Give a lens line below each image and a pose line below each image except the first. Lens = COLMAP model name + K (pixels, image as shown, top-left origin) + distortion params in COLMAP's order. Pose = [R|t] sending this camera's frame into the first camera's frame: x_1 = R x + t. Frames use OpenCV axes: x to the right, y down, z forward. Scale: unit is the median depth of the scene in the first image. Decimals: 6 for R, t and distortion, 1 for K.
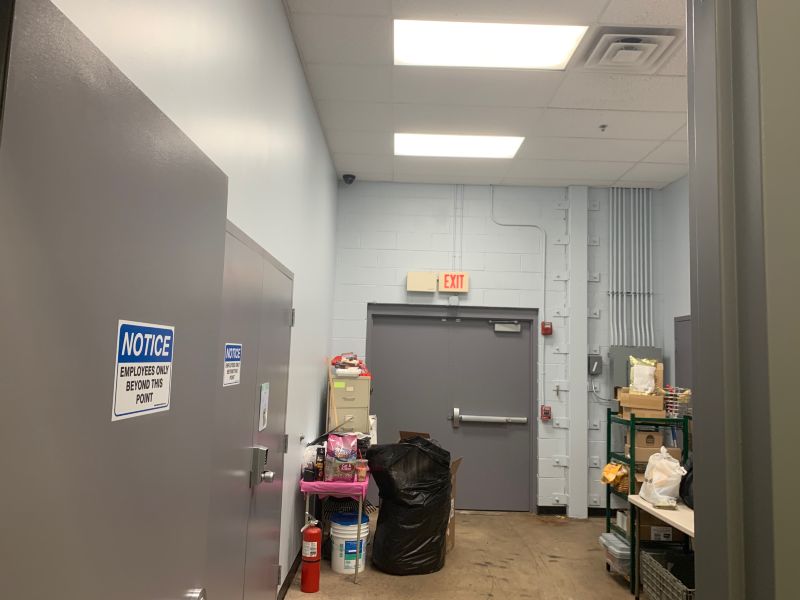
lens RADIAL K [[622.8, 0, 397.4], [0, 622.8, 294.5], [0, 0, 1]] dist [0.008838, 0.002229]
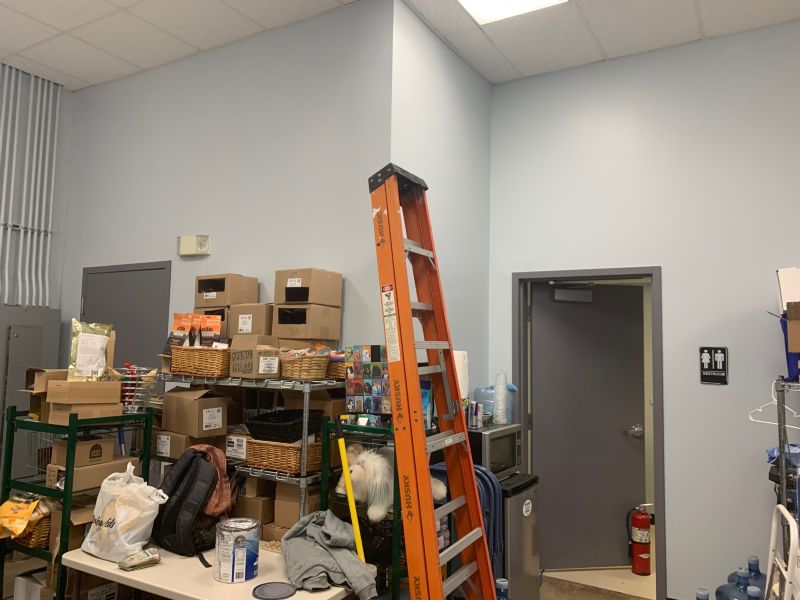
lens RADIAL K [[622.8, 0, 397.4], [0, 622.8, 294.5], [0, 0, 1]] dist [0.008838, 0.002229]
pose [[0.523414, 0.051801, 0.850502, 0.021428], [-0.096734, 0.995310, -0.001089, 0.046083], [-0.846569, -0.081703, 0.525970, 0.420873]]
